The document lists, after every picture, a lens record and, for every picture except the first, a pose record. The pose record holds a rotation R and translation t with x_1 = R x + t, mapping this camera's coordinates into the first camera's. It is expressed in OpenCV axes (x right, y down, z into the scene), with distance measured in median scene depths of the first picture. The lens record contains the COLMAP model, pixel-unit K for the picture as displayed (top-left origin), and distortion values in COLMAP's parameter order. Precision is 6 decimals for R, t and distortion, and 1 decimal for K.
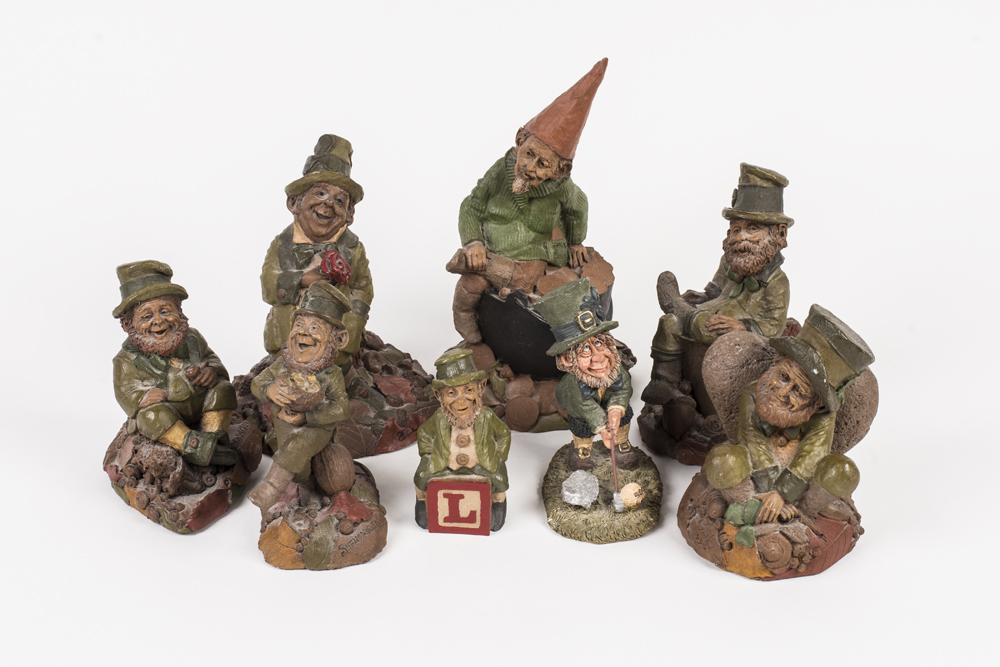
lens RADIAL K [[2426.3, 0, 499.9], [0, 2426.3, 333.6], [0, 0, 1]] dist [-0.231115, 0.000000]
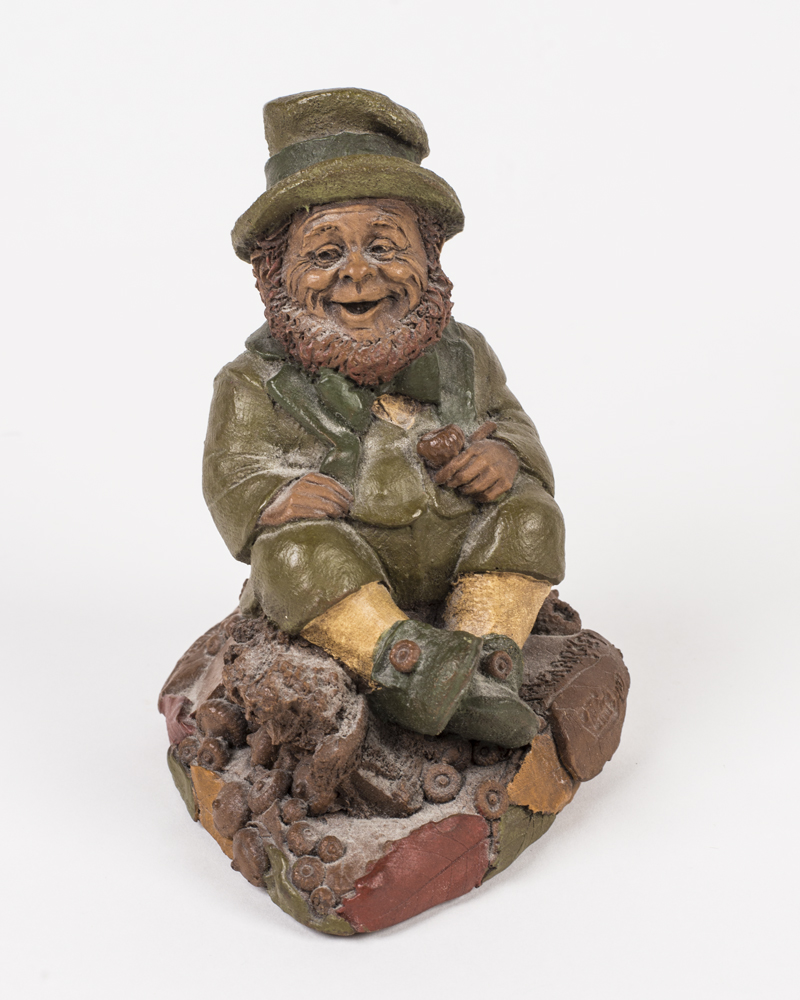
lens RADIAL K [[3024.0, 0, 400.5], [0, 3024.0, 499.8], [0, 0, 1]] dist [-0.031888, 0.000000]
pose [[0.964448, 0.136480, -0.226304, -0.039035], [-0.150470, 0.987559, -0.045682, 0.042695], [0.217254, 0.078109, 0.972985, 0.602976]]
